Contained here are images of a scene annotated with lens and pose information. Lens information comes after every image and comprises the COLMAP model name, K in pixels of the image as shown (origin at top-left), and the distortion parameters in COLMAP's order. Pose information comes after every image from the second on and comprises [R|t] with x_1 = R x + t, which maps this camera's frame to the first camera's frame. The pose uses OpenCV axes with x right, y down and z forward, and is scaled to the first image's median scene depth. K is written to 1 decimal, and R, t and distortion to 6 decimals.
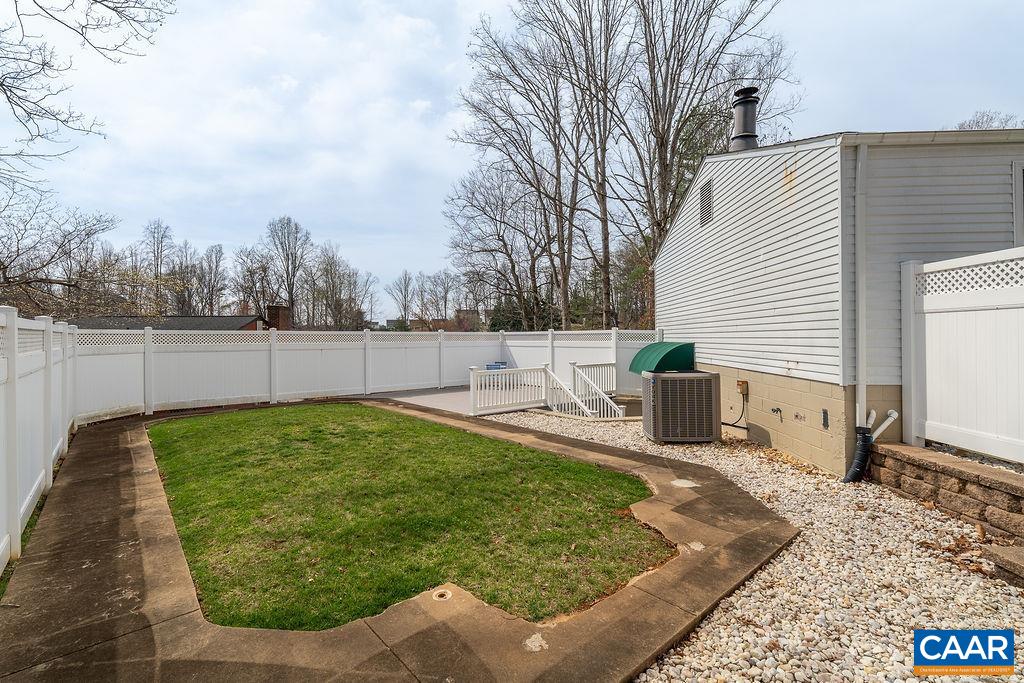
lens RADIAL K [[459.5, 0, 511.6], [0, 459.5, 337.0], [0, 0, 1]] dist [-0.004757, 0.000494]
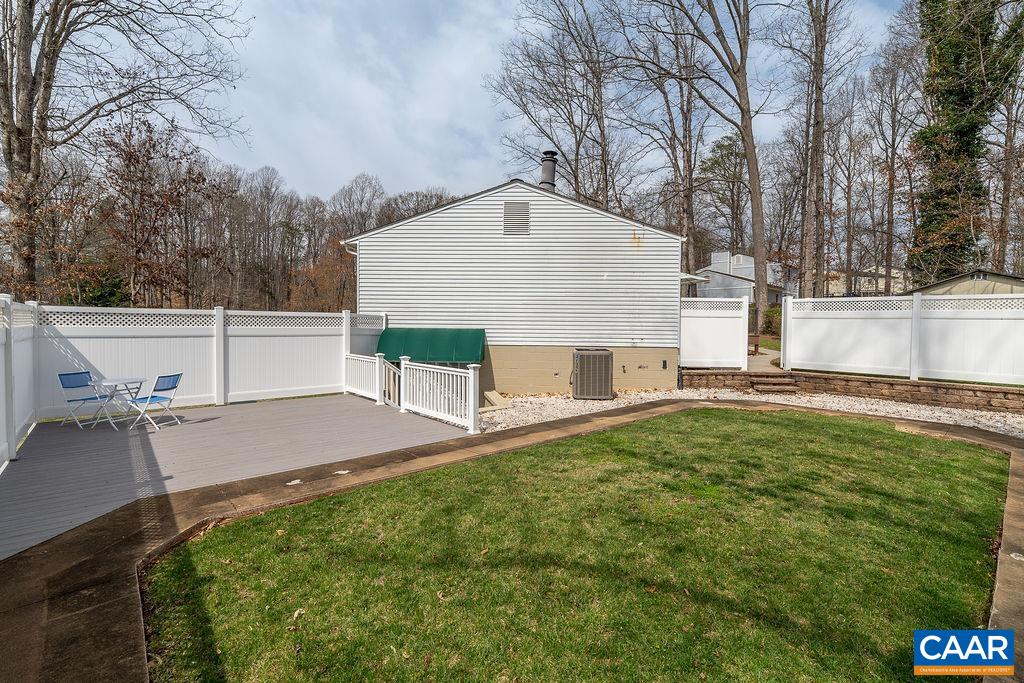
lens RADIAL K [[463.3, 0, 512.3], [0, 463.3, 339.1], [0, 0, 1]] dist [-0.001103, -0.000191]
pose [[-0.023109, -0.028660, 0.999322, -1.547004], [-0.013311, 0.999509, 0.028358, 0.008819], [-0.999644, -0.012647, -0.023479, 1.881993]]
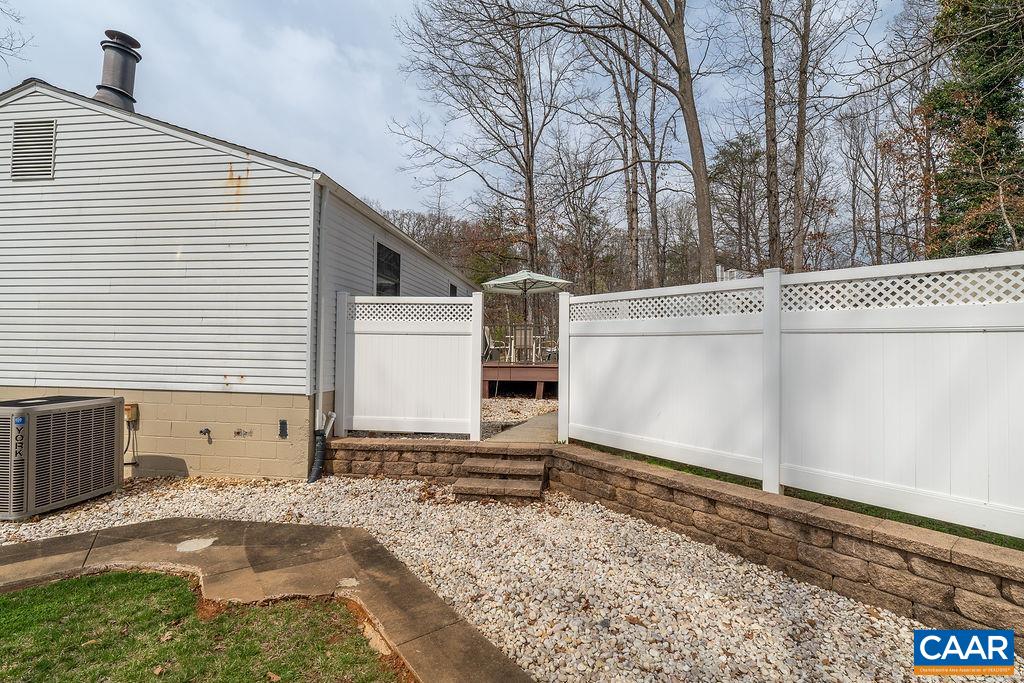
lens RADIAL K [[459.5, 0, 511.6], [0, 459.5, 337.0], [0, 0, 1]] dist [-0.004757, 0.000494]
pose [[0.061736, 0.031156, 0.997606, -0.362147], [-0.017540, 0.999392, -0.030127, -0.010094], [-0.997938, -0.015638, 0.062245, 0.445032]]
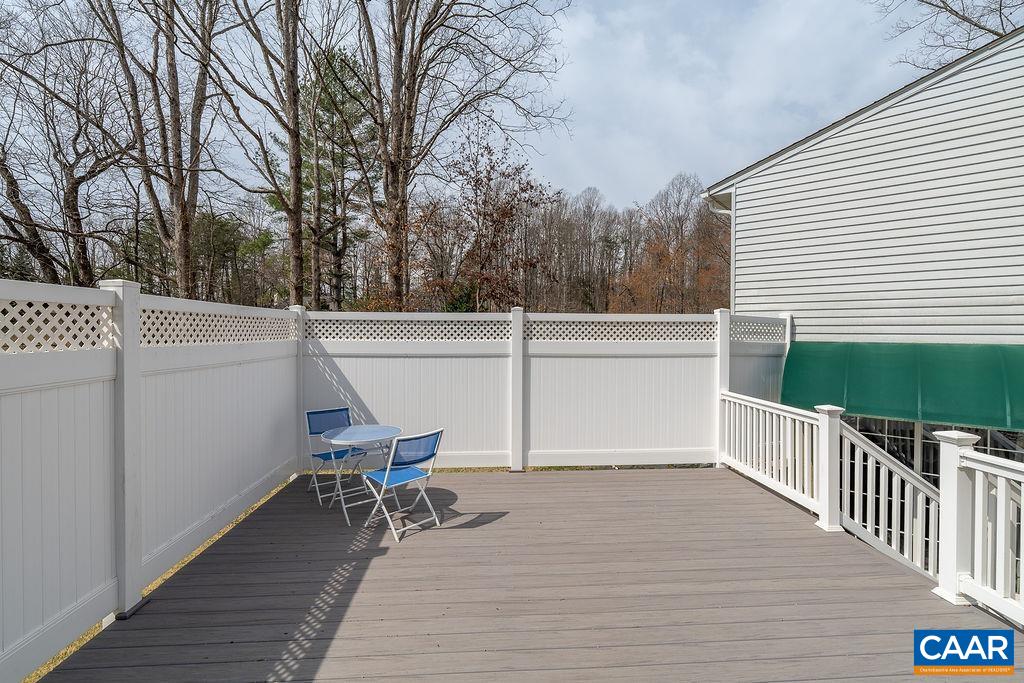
lens RADIAL K [[455.2, 0, 514.5], [0, 455.2, 330.7], [0, 0, 1]] dist [-0.021899, 0.000155]
pose [[0.584207, 0.007148, 0.811573, -0.610881], [-0.008071, 0.999963, -0.002997, 0.007165], [-0.811564, -0.004800, 0.584243, 2.349183]]
